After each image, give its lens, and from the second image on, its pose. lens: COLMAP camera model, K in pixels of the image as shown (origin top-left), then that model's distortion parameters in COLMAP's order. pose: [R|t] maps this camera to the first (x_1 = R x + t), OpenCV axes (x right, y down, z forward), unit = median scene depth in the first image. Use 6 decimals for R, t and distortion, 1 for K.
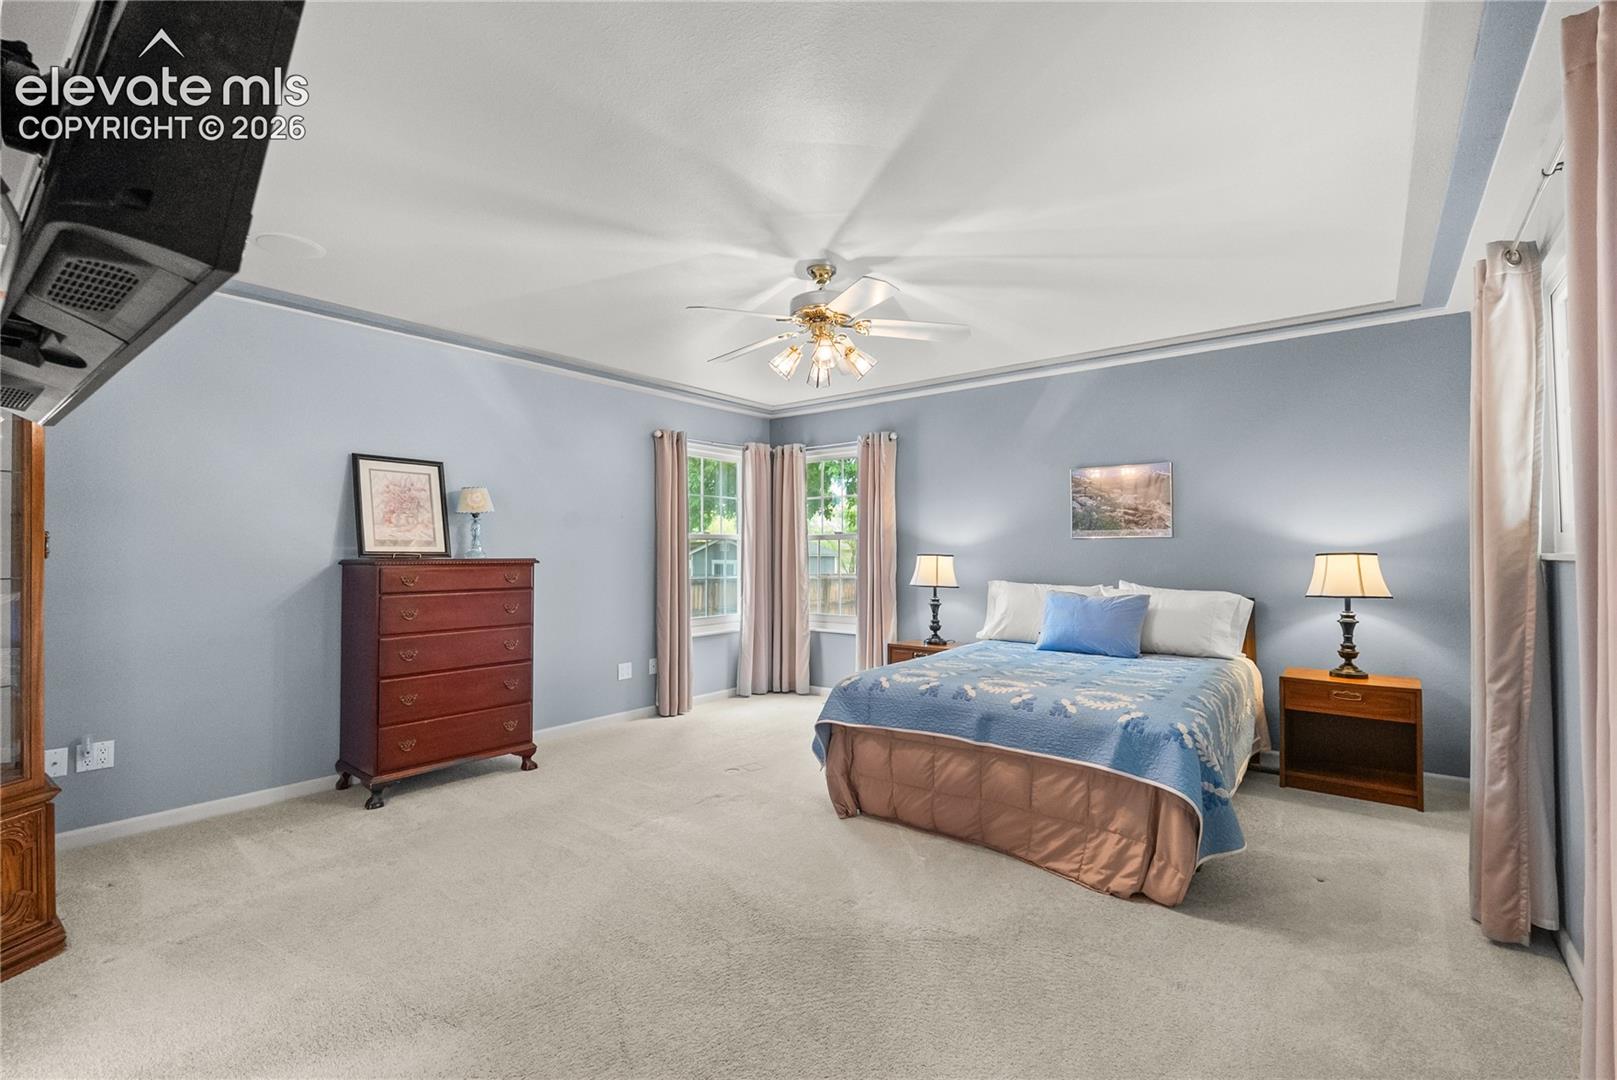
lens RADIAL K [[711.0, 0, 812.4], [0, 711.0, 544.1], [0, 0, 1]] dist [-0.008629, 0.001444]
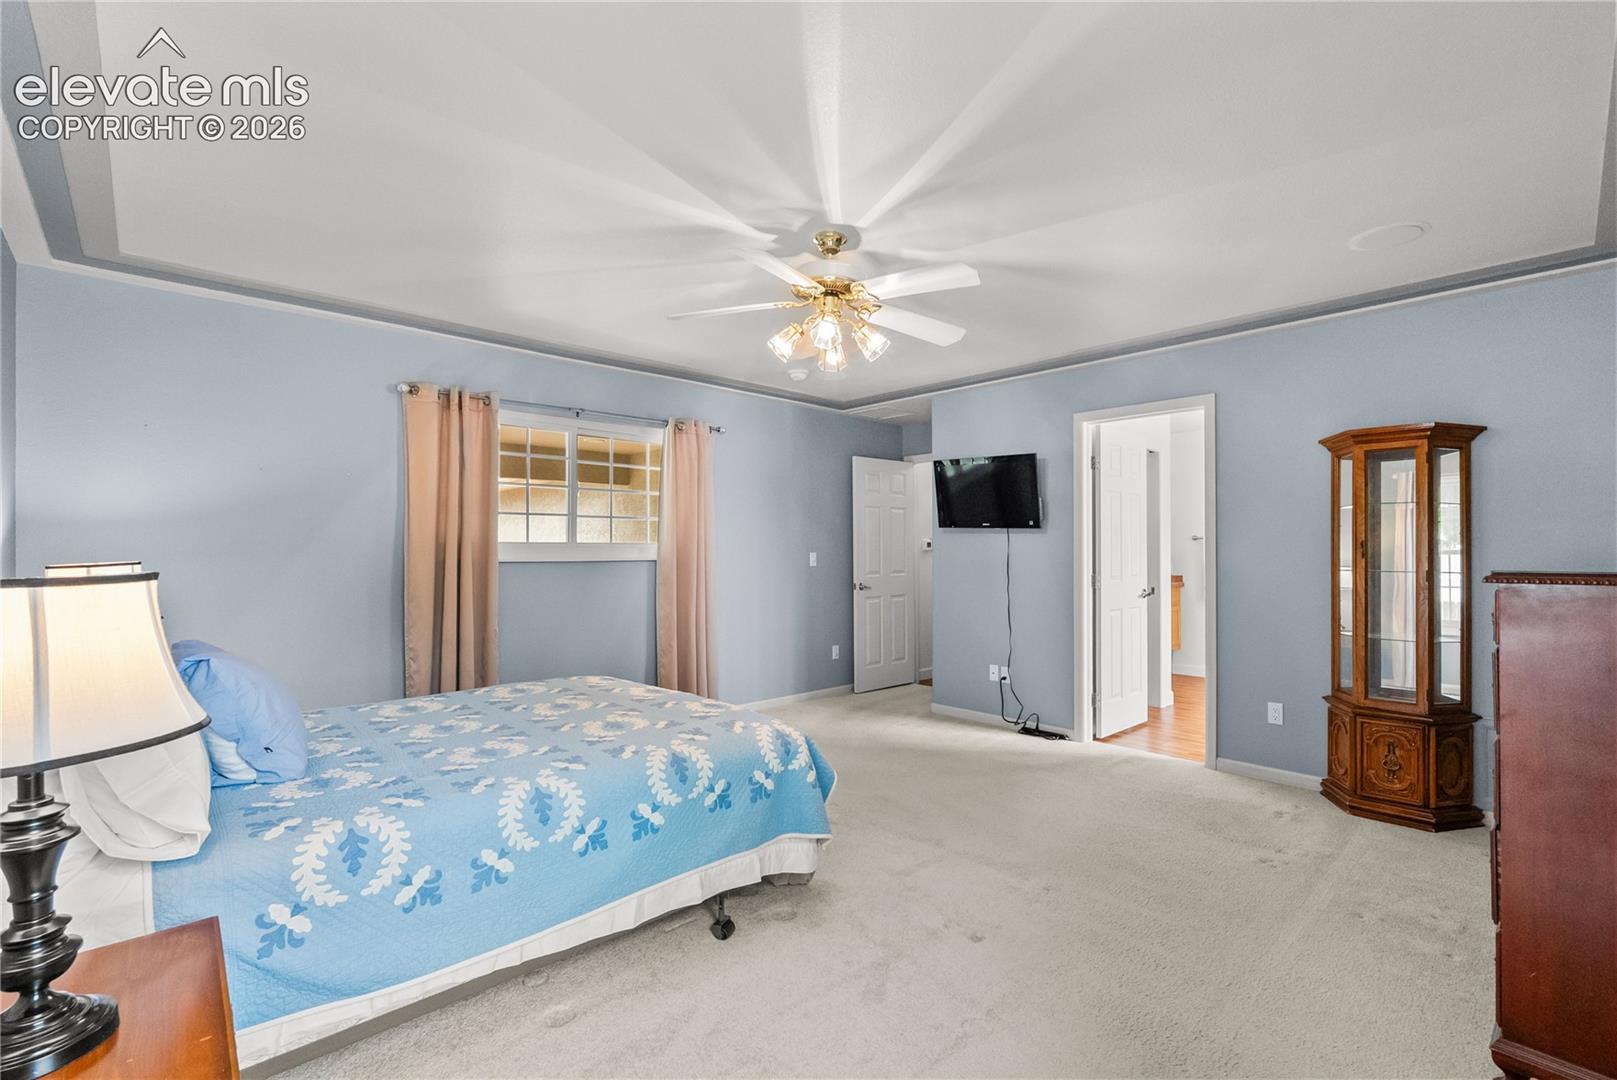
lens RADIAL K [[711.0, 0, 804.1], [0, 711.0, 545.6], [0, 0, 1]] dist [-0.008629, 0.001444]
pose [[-0.988556, 0.005430, 0.150759, -0.089650], [0.003942, 0.999940, -0.010173, 0.002323], [-0.150805, -0.009462, -0.988518, 1.946469]]
